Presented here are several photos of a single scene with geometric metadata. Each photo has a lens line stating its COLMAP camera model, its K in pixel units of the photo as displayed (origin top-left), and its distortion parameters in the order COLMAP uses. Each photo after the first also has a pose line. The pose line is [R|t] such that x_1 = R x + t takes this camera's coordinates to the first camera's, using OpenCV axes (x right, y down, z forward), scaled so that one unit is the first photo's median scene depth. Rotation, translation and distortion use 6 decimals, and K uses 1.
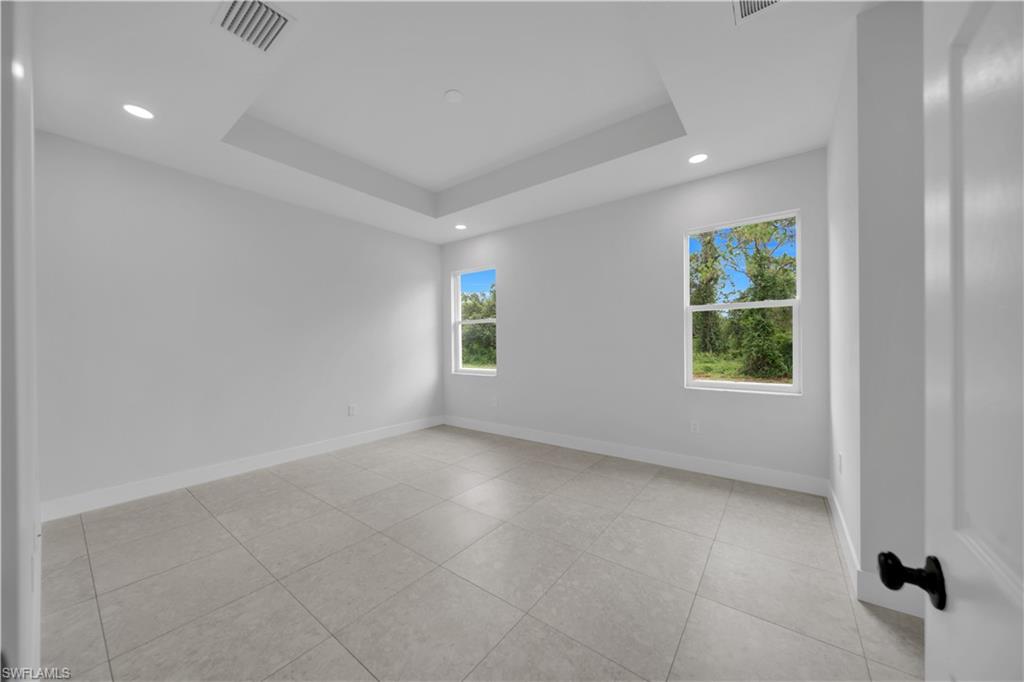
lens RADIAL K [[355.1, 0, 512.8], [0, 355.1, 340.5], [0, 0, 1]] dist [0.001926, -0.001197]
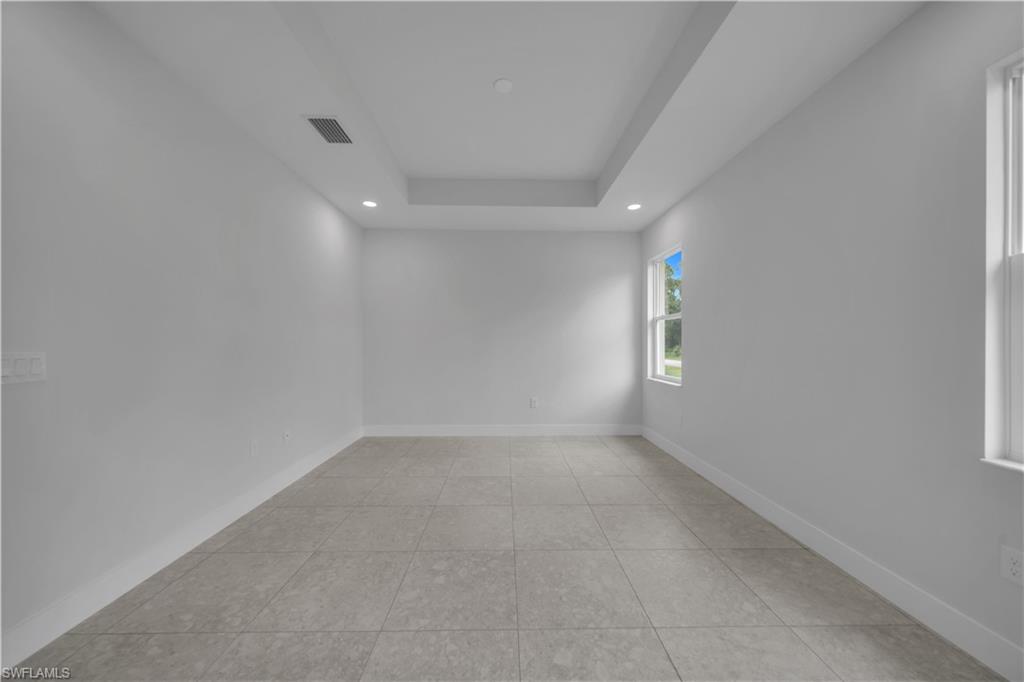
lens RADIAL K [[355.1, 0, 513.2], [0, 355.1, 342.7], [0, 0, 1]] dist [0.001926, -0.001197]
pose [[0.617831, 0.008500, -0.786265, 0.380435], [0.000097, 0.999941, 0.010886, -0.003927], [0.786311, -0.006802, 0.617793, 0.267903]]
